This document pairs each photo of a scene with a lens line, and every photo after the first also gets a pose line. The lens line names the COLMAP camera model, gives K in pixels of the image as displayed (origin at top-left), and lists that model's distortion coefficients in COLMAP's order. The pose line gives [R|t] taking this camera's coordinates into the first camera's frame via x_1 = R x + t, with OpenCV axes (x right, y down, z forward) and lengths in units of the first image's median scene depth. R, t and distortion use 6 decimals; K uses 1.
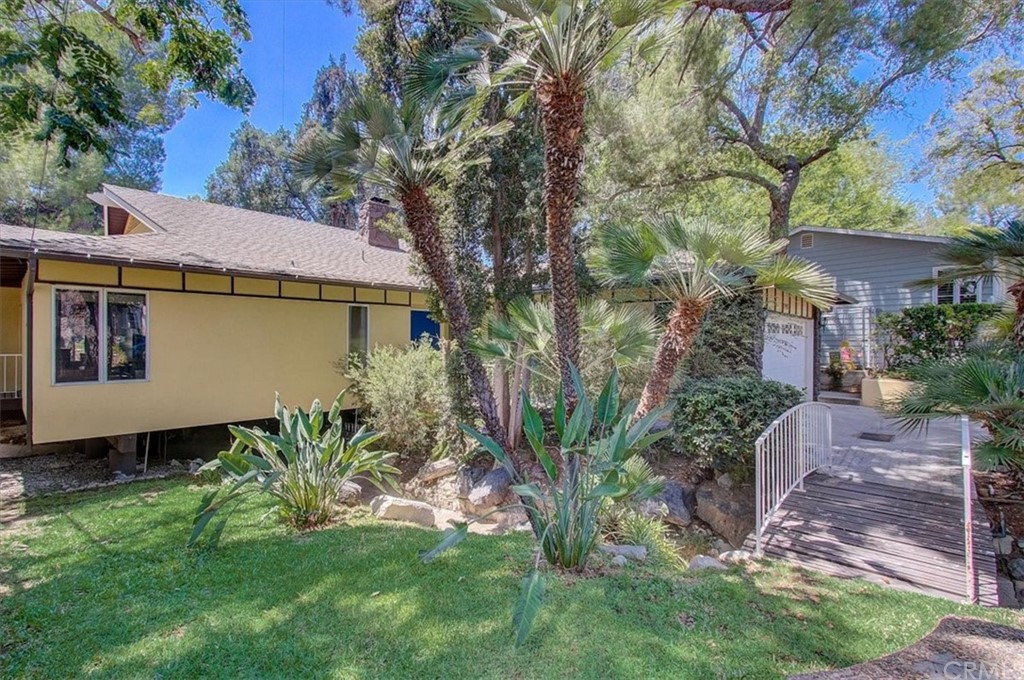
lens RADIAL K [[464.7, 0, 516.5], [0, 464.7, 336.8], [0, 0, 1]] dist [0.001243, 0.001063]
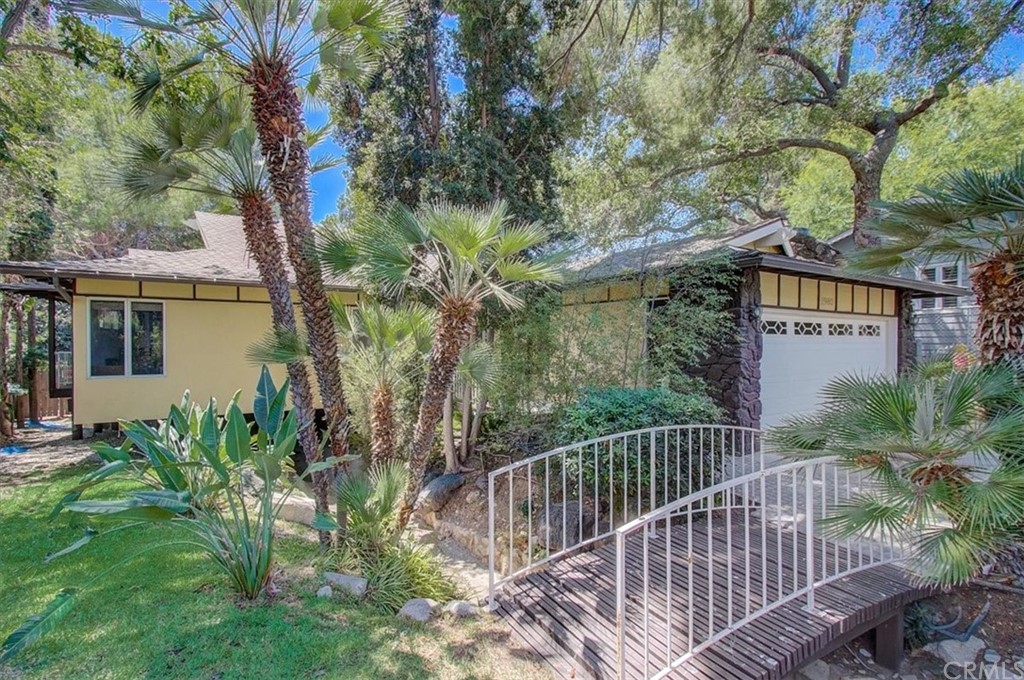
lens RADIAL K [[464.7, 0, 512.9], [0, 464.7, 338.7], [0, 0, 1]] dist [0.001243, 0.001063]
pose [[0.960150, 0.002689, -0.279473, 0.385098], [-0.001522, 0.999989, 0.004393, -0.006374], [0.279482, -0.003793, 0.960143, 0.107769]]
